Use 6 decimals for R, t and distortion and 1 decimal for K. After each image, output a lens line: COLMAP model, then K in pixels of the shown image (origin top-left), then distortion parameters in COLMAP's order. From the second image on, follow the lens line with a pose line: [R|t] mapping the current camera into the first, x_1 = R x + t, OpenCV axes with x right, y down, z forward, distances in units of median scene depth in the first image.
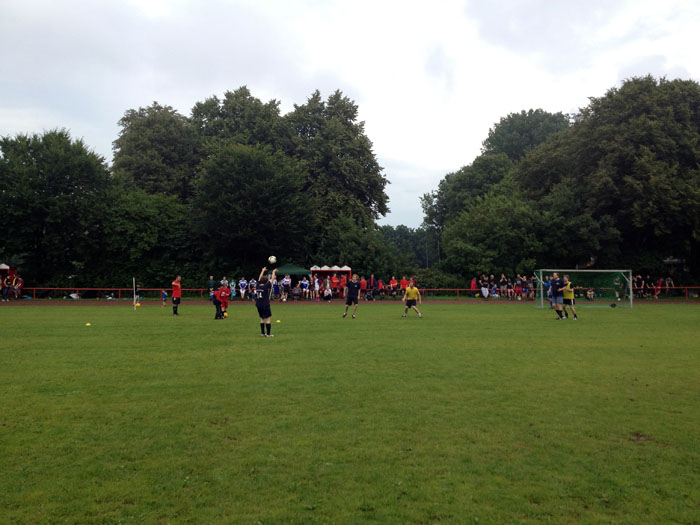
lens RADIAL K [[703.8, 0, 357.9], [0, 703.8, 249.3], [0, 0, 1]] dist [0.189274, -0.401890]
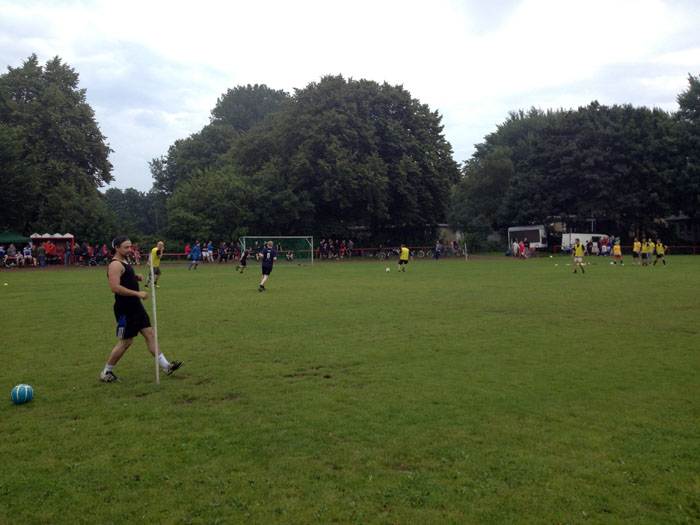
lens RADIAL K [[703.8, 0, 357.9], [0, 703.8, 249.3], [0, 0, 1]] dist [0.189274, -0.401890]
pose [[0.933130, -0.011154, 0.359366, 0.000597], [-0.006747, 0.998799, 0.048520, -0.006025], [-0.359475, -0.047700, 0.931935, -0.122846]]
